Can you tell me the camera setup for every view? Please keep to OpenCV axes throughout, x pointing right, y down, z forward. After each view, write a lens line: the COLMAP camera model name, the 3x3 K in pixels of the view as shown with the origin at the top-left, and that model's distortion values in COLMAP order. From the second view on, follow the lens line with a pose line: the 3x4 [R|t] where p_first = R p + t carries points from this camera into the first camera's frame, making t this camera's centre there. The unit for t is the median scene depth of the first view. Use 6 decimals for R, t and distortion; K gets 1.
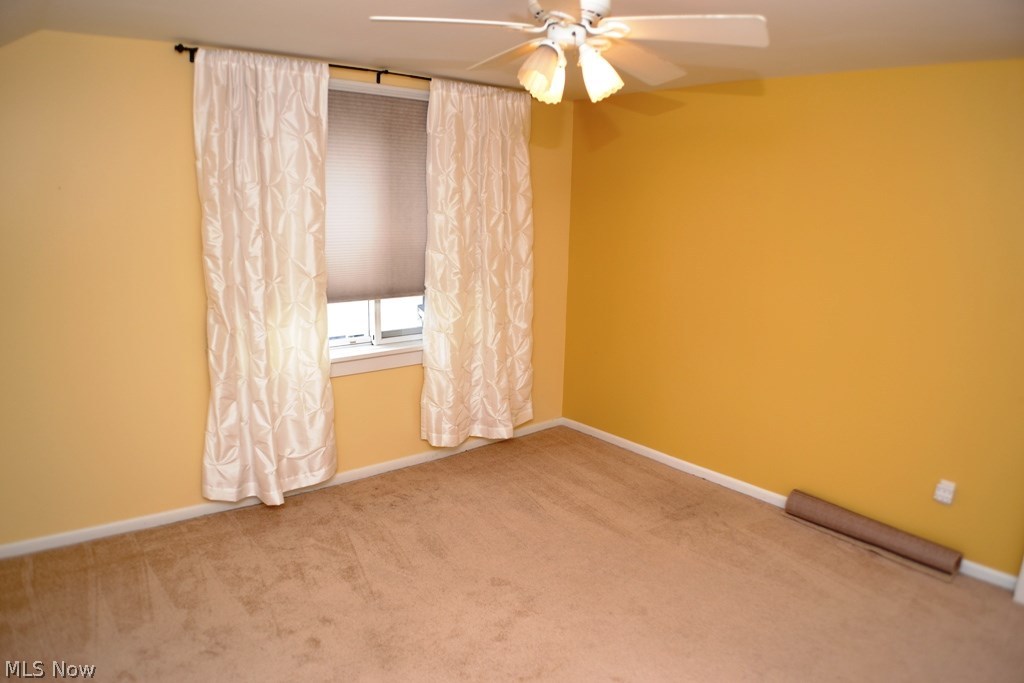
lens RADIAL K [[678.3, 0, 512.0], [0, 678.3, 341.5], [0, 0, 1]] dist [-0.109964, 0.003193]
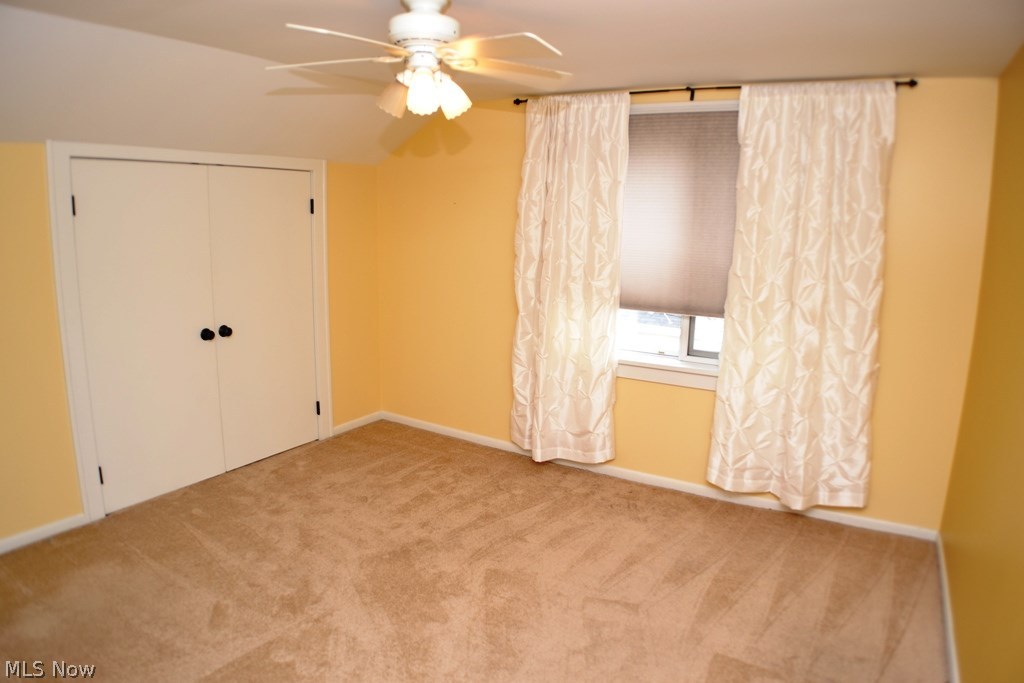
lens RADIAL K [[678.3, 0, 512.0], [0, 678.3, 341.5], [0, 0, 1]] dist [-0.109964, 0.003193]
pose [[0.331667, 0.150738, -0.931276, 0.704269], [-0.210219, 0.974141, 0.082809, -0.058482], [0.919676, 0.168307, 0.354779, 0.453878]]
